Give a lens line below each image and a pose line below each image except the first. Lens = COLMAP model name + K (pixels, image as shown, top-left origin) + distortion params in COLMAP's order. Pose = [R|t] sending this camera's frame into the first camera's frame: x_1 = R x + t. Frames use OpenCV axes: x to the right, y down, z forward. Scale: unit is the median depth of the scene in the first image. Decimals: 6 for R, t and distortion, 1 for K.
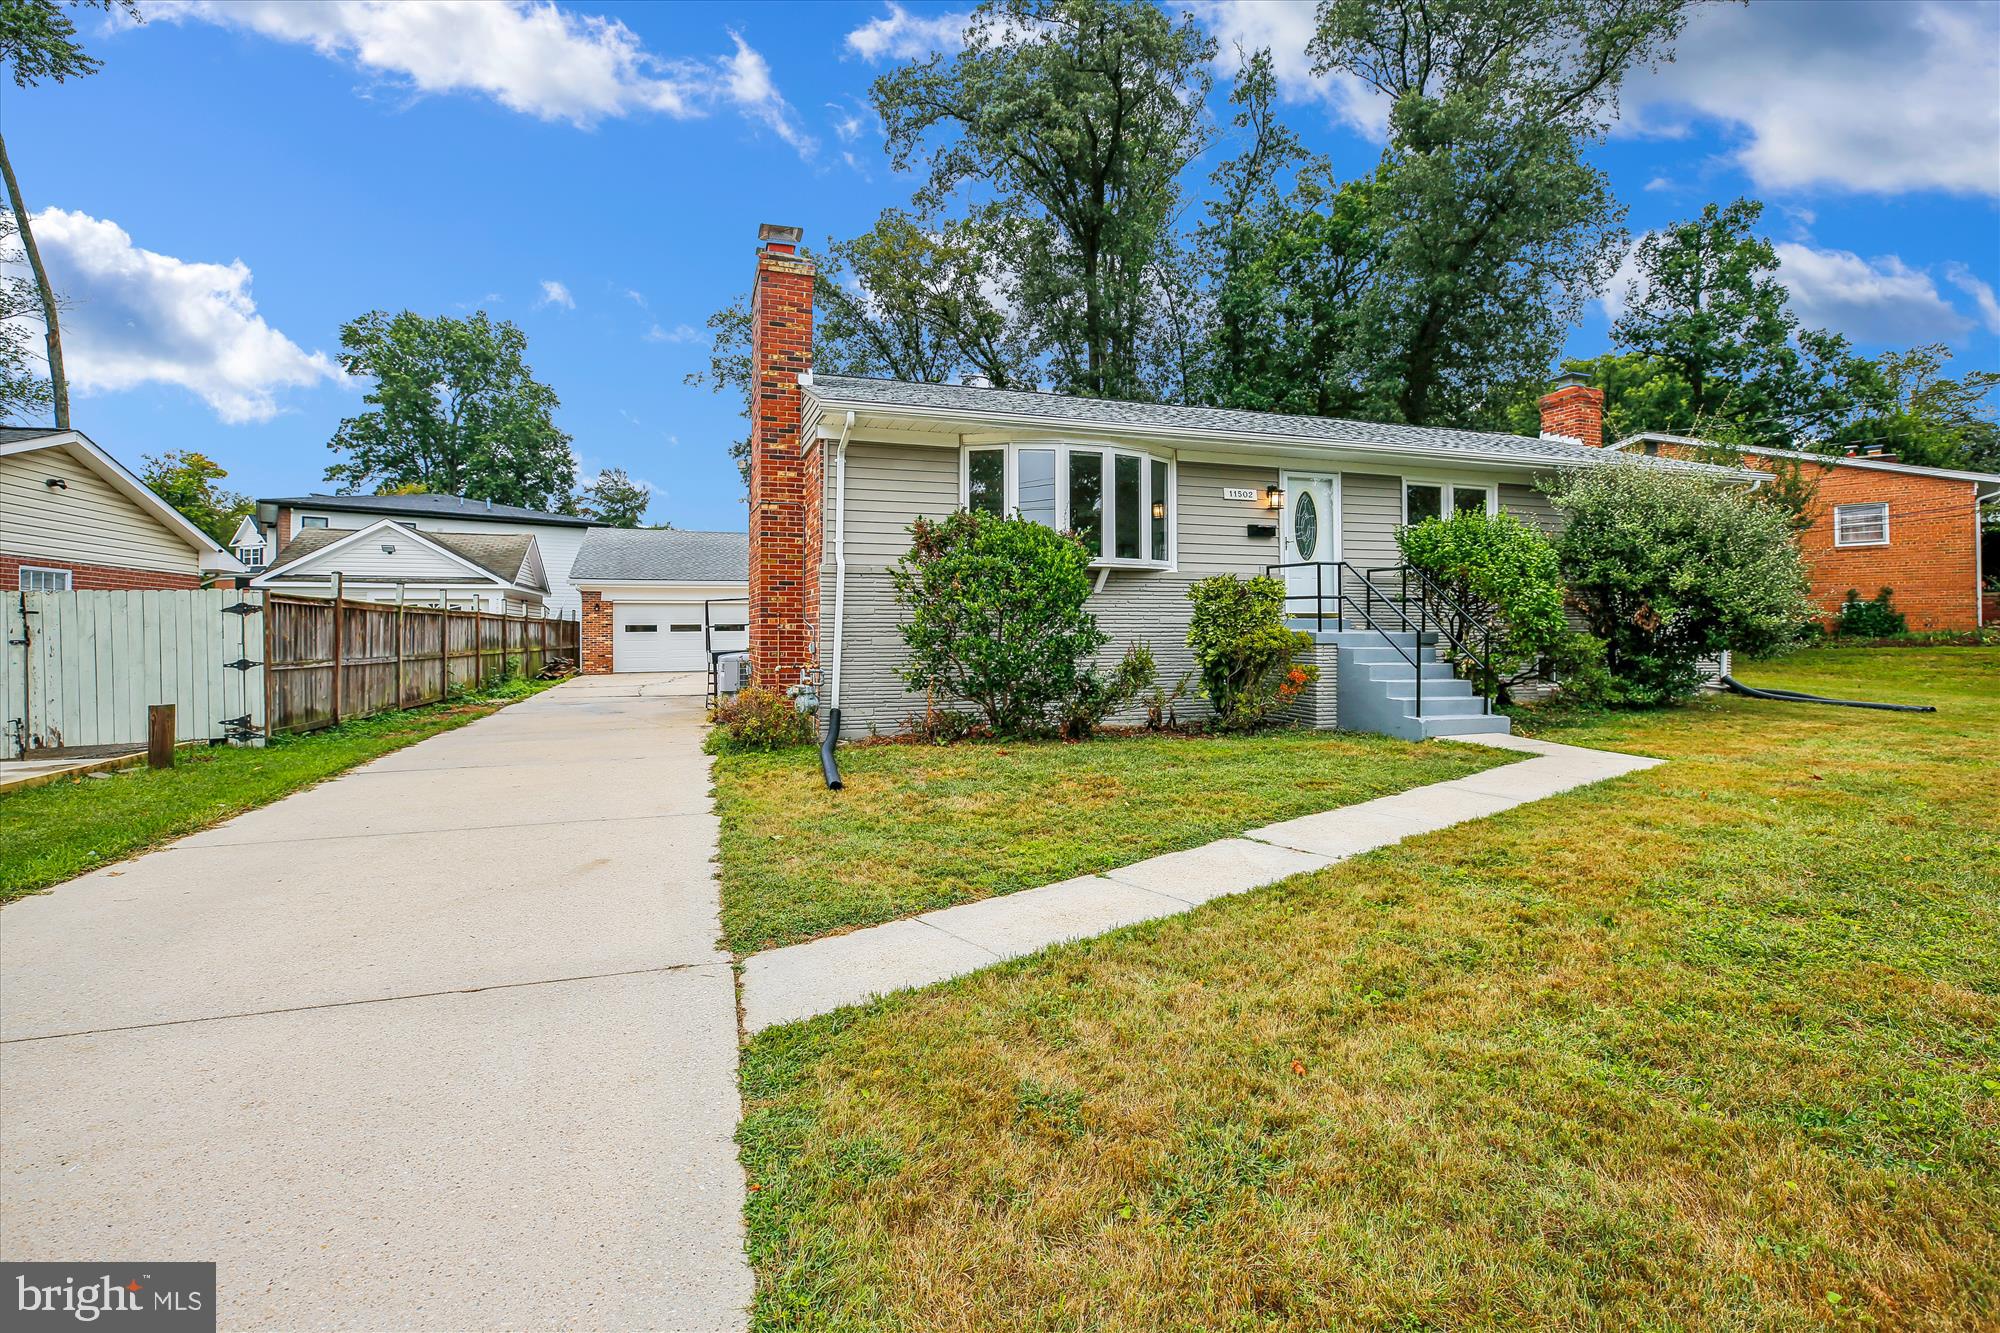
lens RADIAL K [[911.8, 0, 1005.5], [0, 911.8, 648.2], [0, 0, 1]] dist [-0.003553, 0.004040]
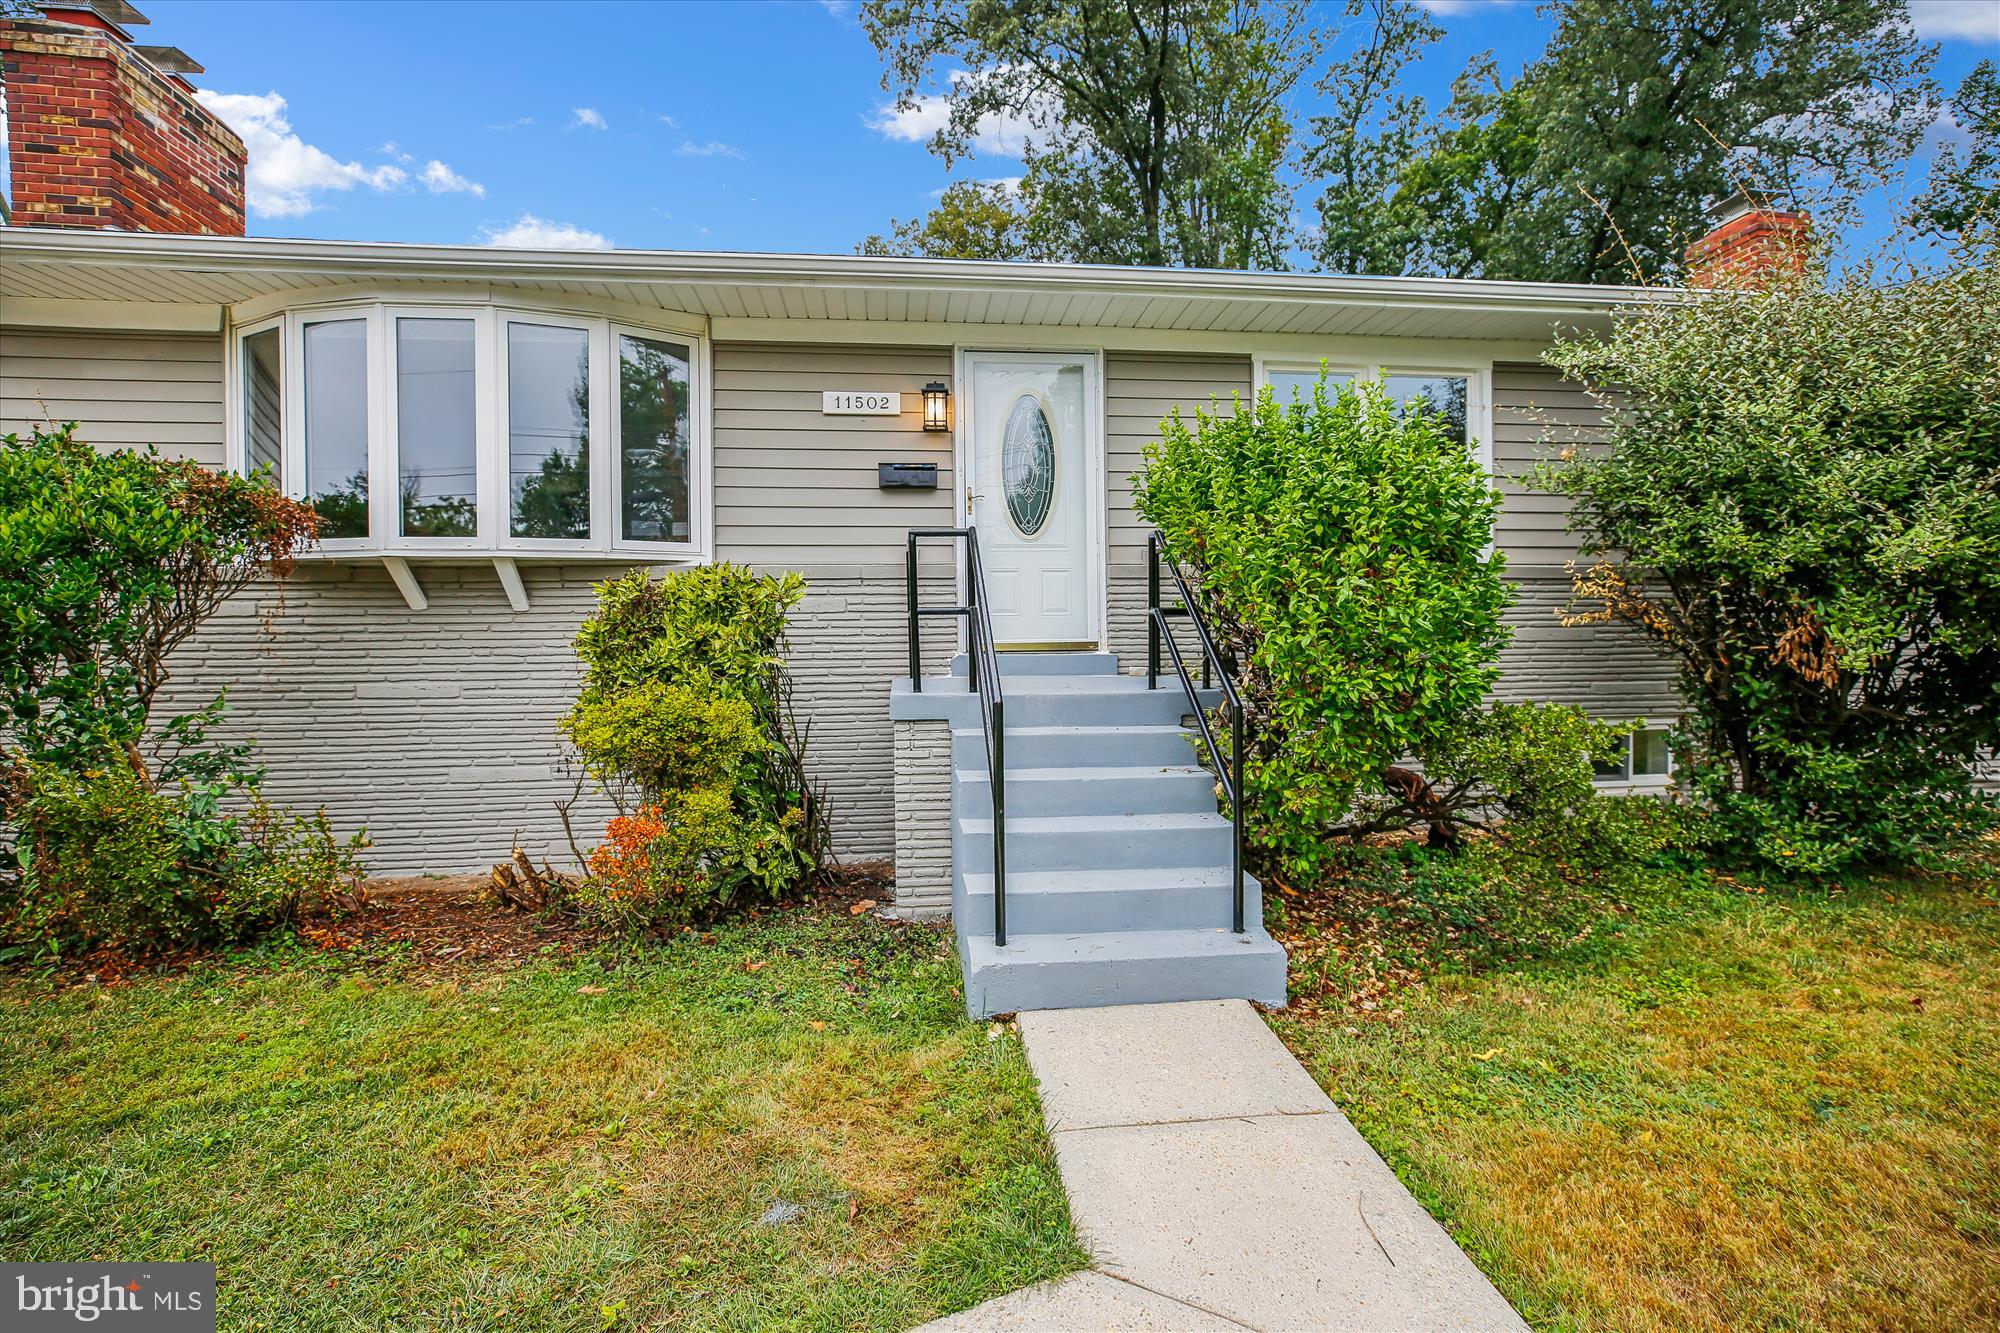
lens RADIAL K [[911.8, 0, 993.5], [0, 911.8, 677.3], [0, 0, 1]] dist [-0.003553, 0.004040]
pose [[0.978027, -0.002341, -0.208465, 0.427401], [0.006307, 0.999812, 0.018361, -0.029598], [0.208383, -0.019273, 0.977857, 0.529280]]
